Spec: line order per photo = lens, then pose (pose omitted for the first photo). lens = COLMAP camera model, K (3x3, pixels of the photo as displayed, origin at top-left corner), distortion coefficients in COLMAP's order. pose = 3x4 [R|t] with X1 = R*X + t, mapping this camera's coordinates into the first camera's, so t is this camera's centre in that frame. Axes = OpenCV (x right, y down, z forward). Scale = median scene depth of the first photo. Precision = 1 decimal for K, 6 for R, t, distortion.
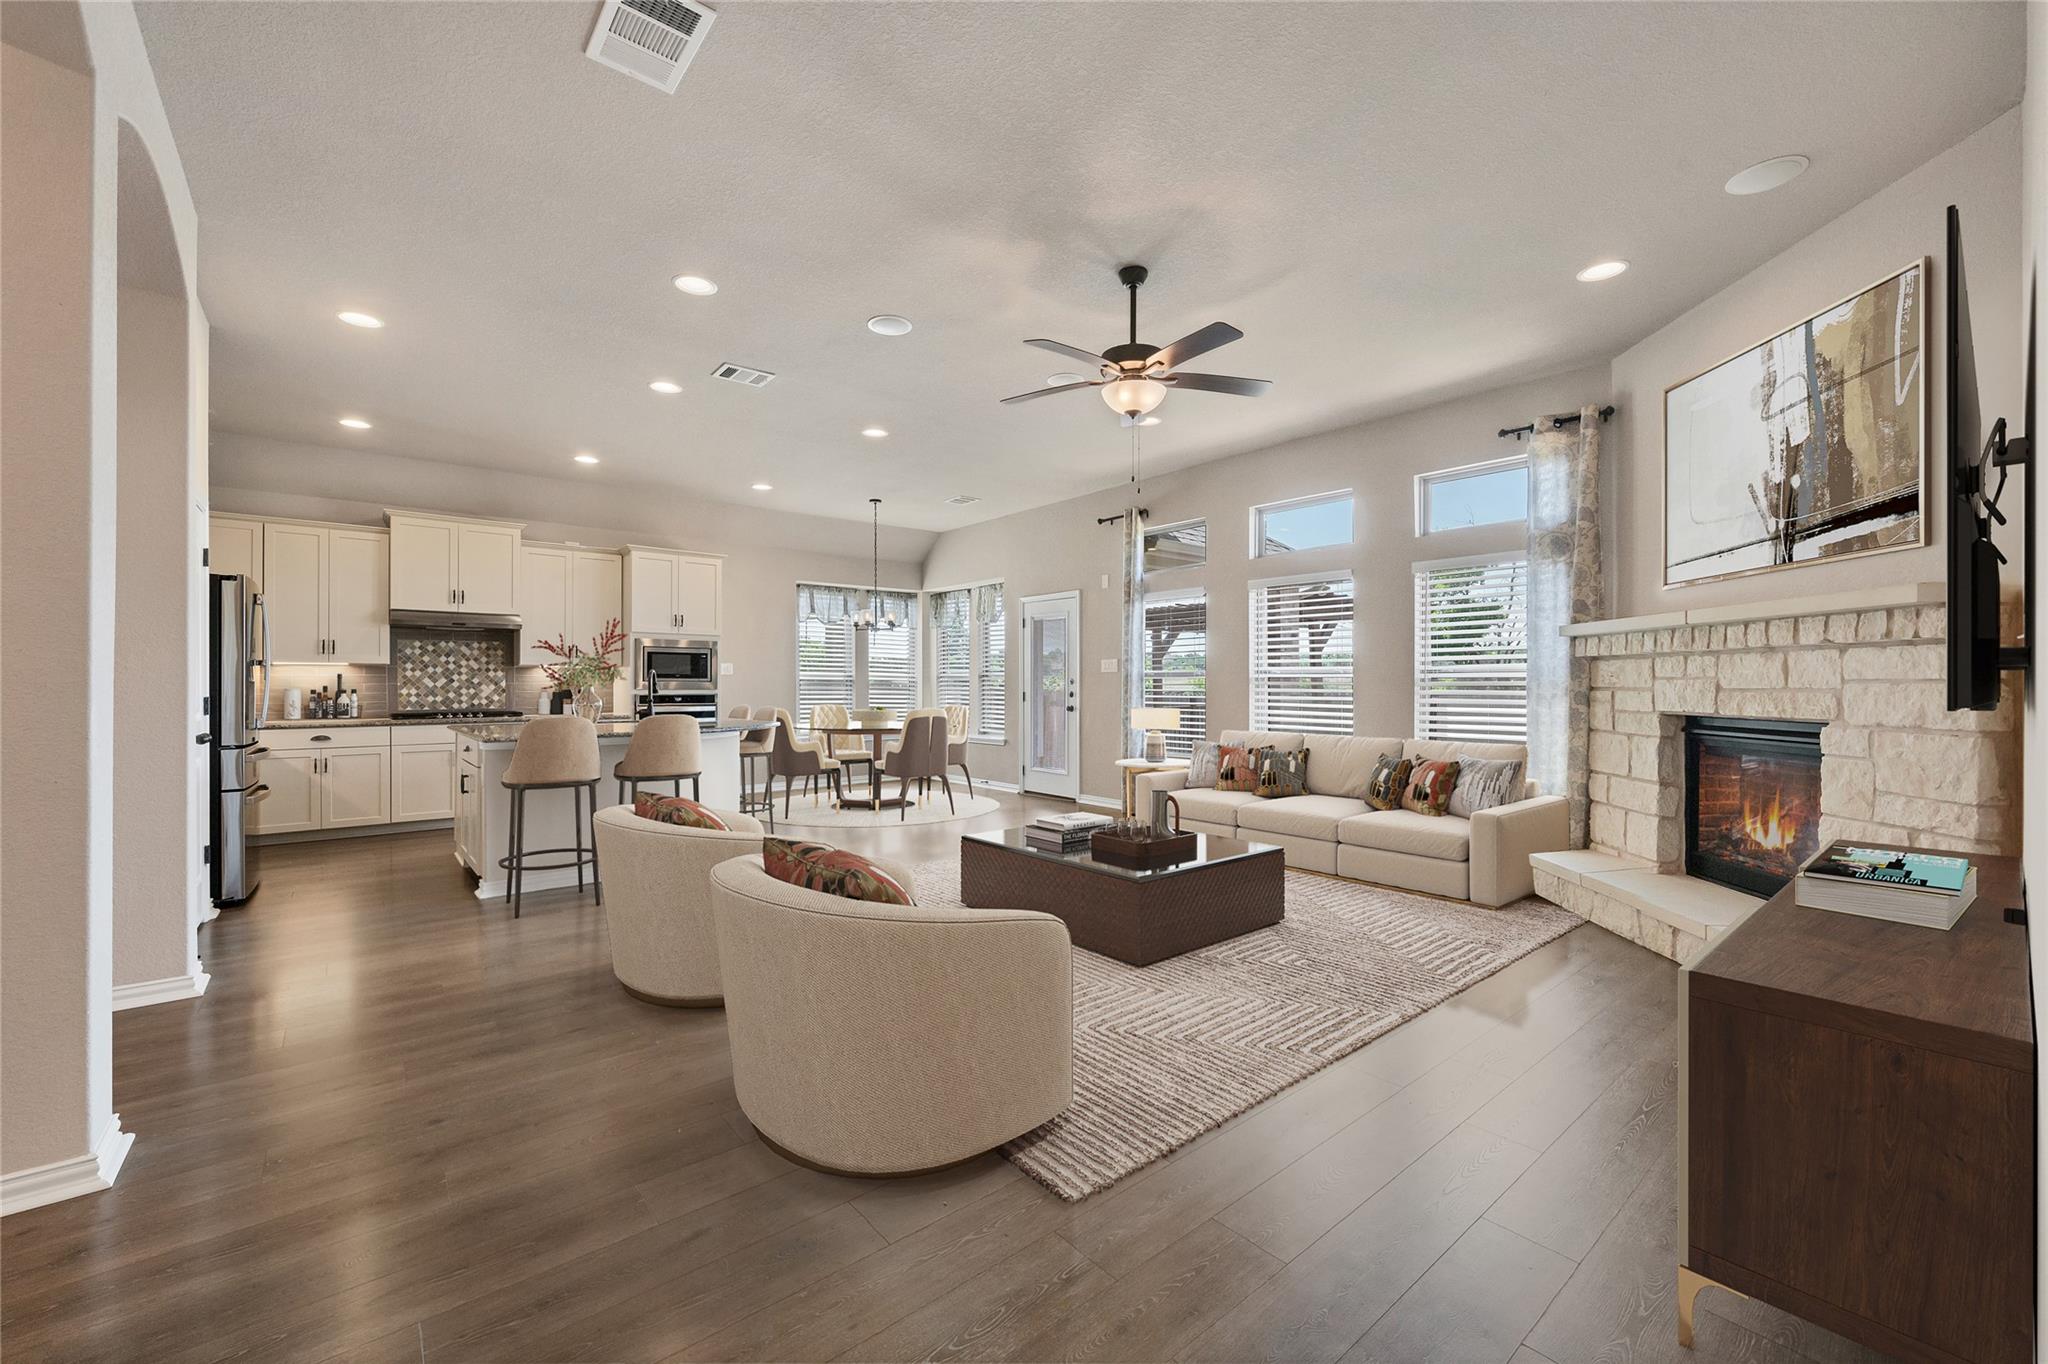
lens RADIAL K [[838.8, 0, 1024.0], [0, 838.8, 682.0], [0, 0, 1]] dist [-0.000493, -0.000085]
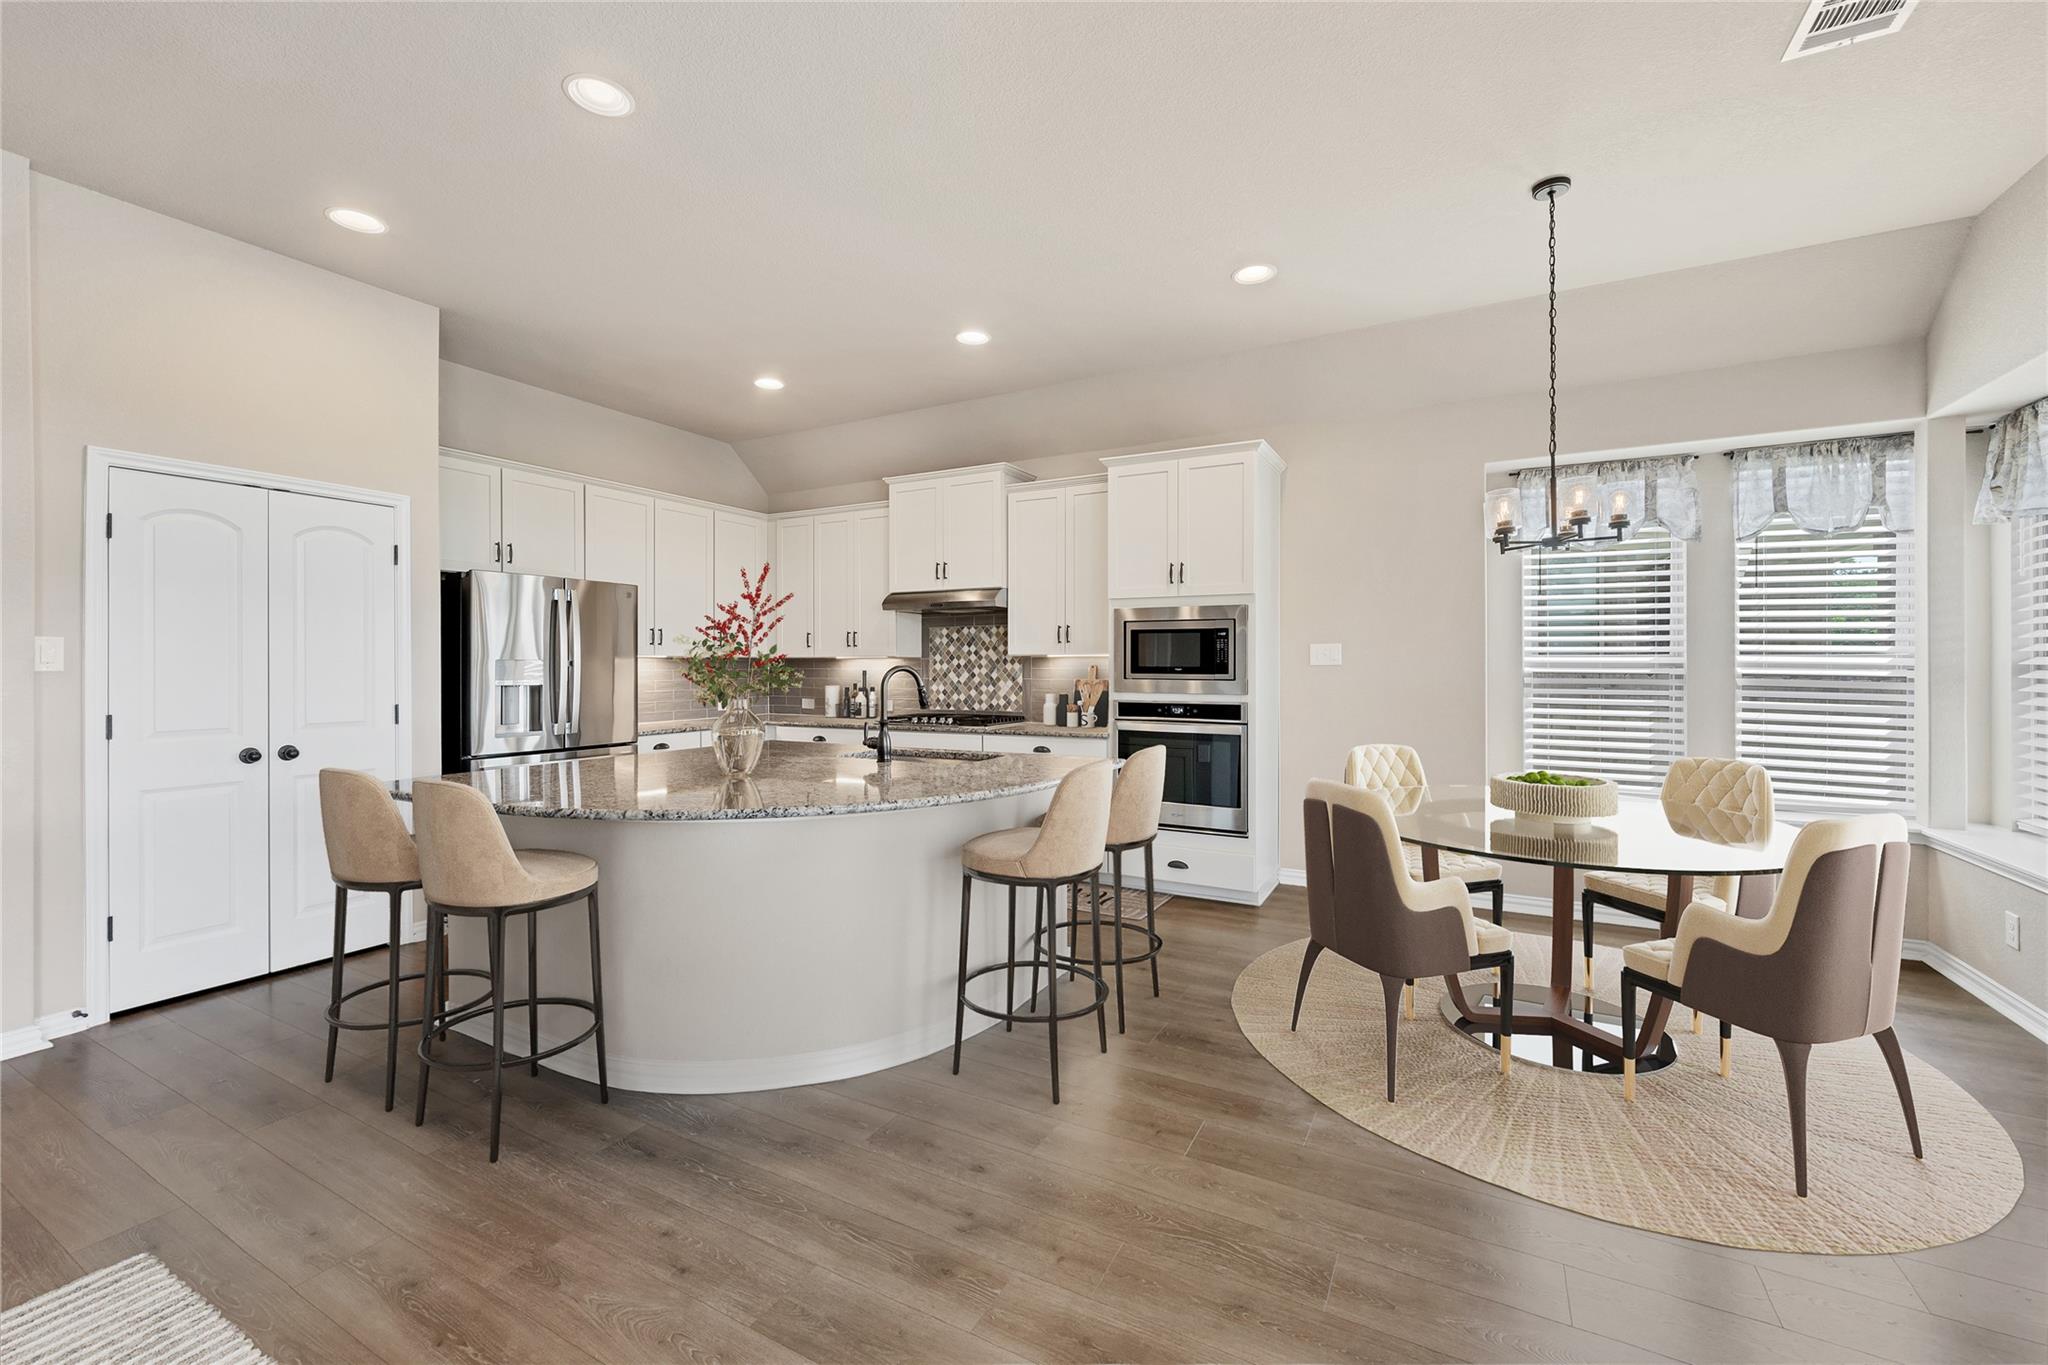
lens RADIAL K [[838.8, 0, 1024.0], [0, 838.8, 682.5], [0, 0, 1]] dist [-0.000493, -0.000085]
pose [[0.366047, 0.019904, -0.930384, 0.091040], [0.003522, 0.999734, 0.022773, -0.012748], [0.930590, -0.011613, 0.365880, 0.741812]]
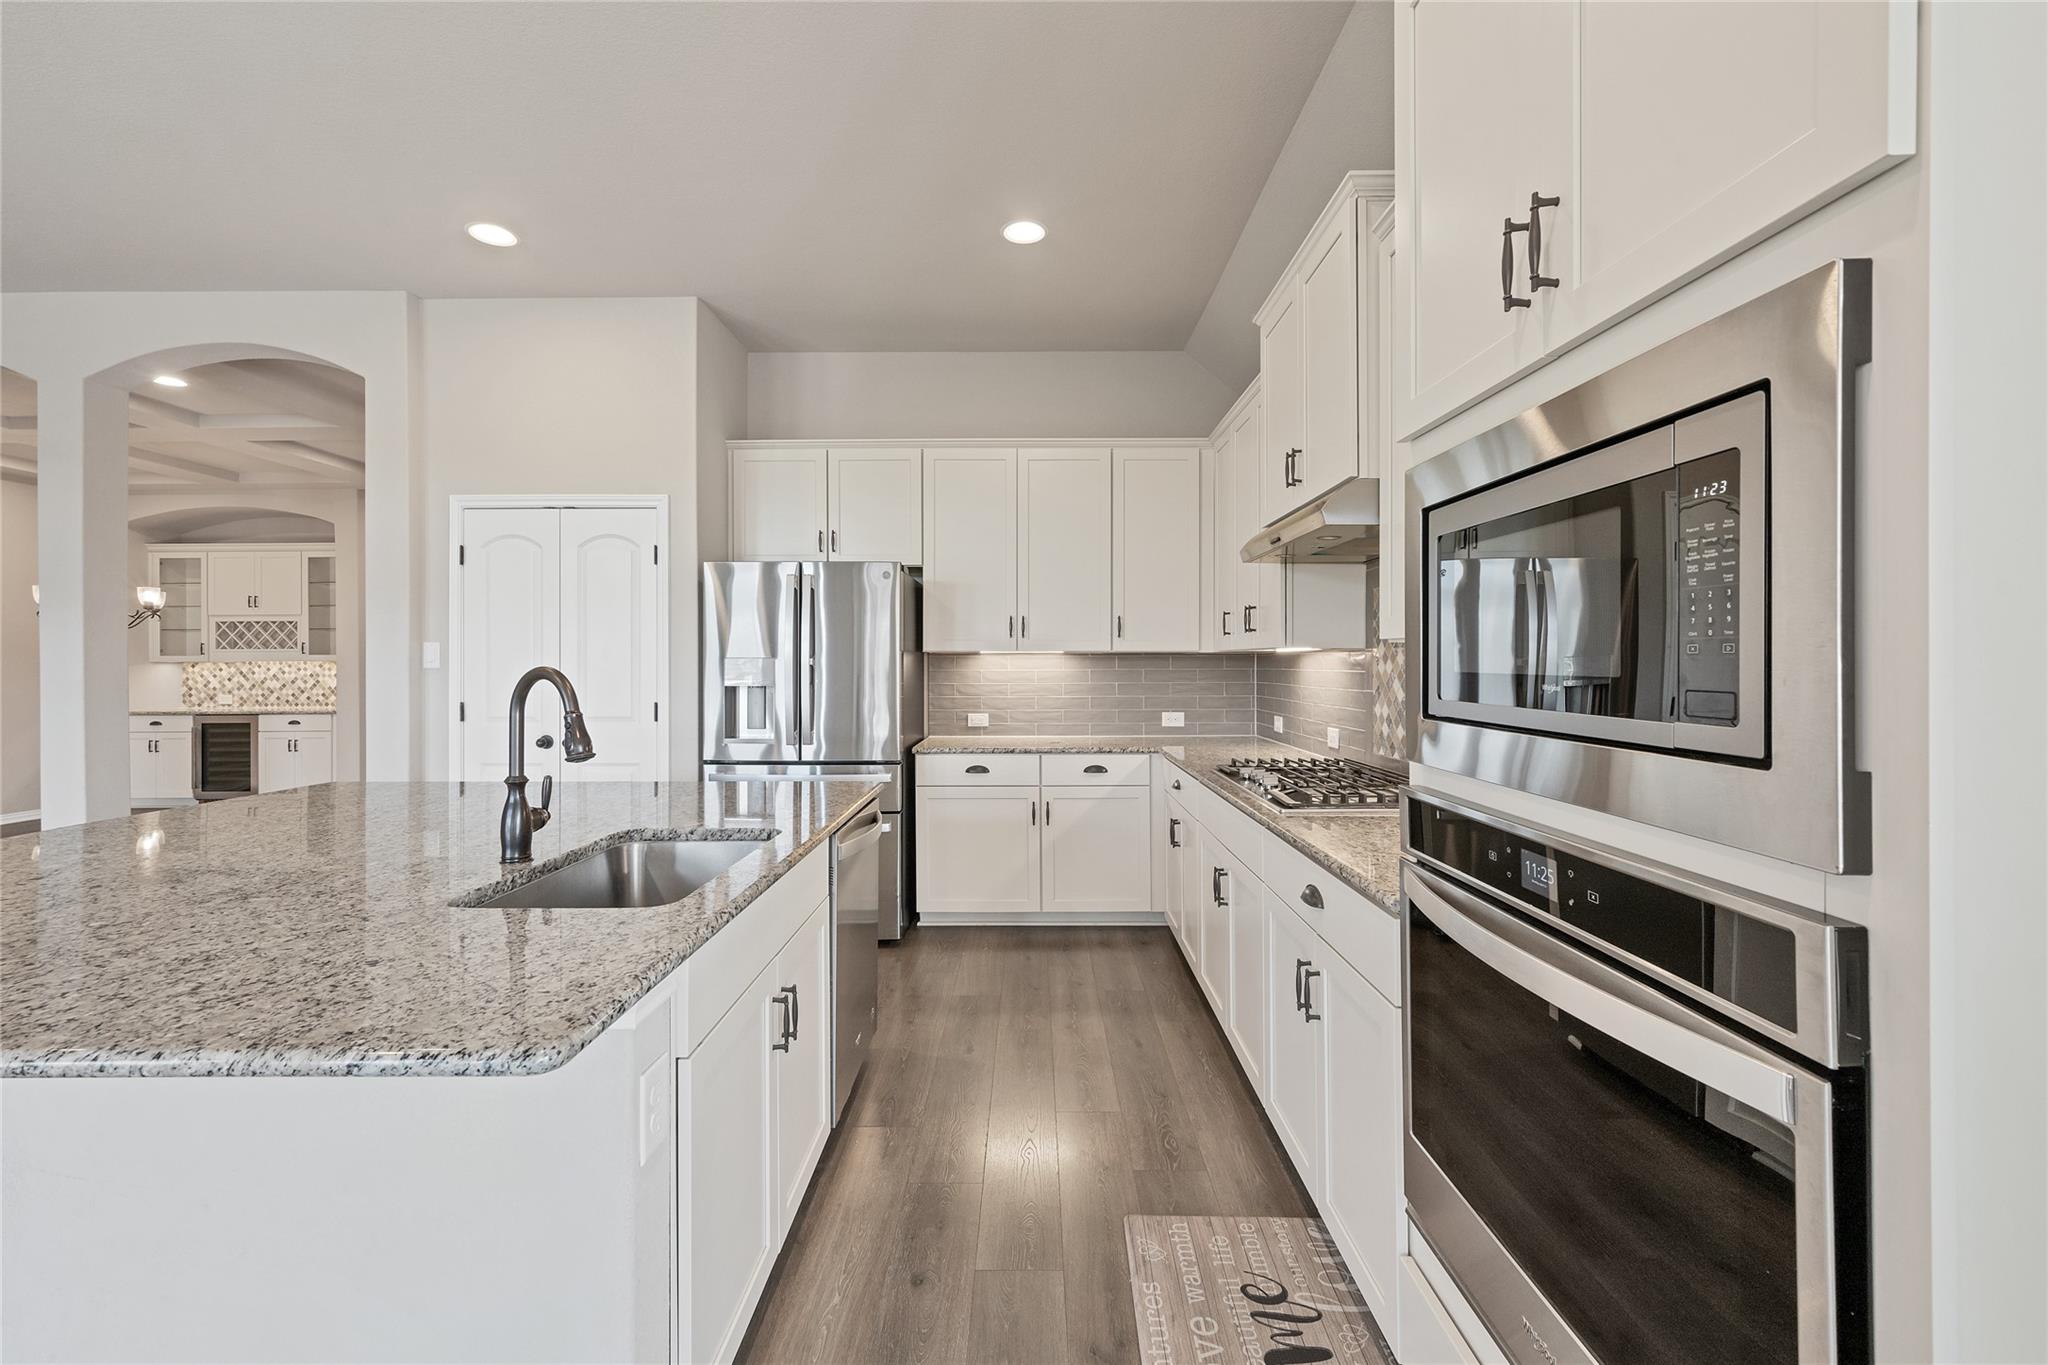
lens RADIAL K [[860.1, 0, 1020.0], [0, 860.1, 662.5], [0, 0, 1]] dist [-0.000652, -0.000015]
pose [[-0.657752, 0.003637, -0.753226, -0.283642], [0.005062, 0.999987, 0.000408, -0.012943], [0.753218, -0.003545, -0.657762, 1.096387]]
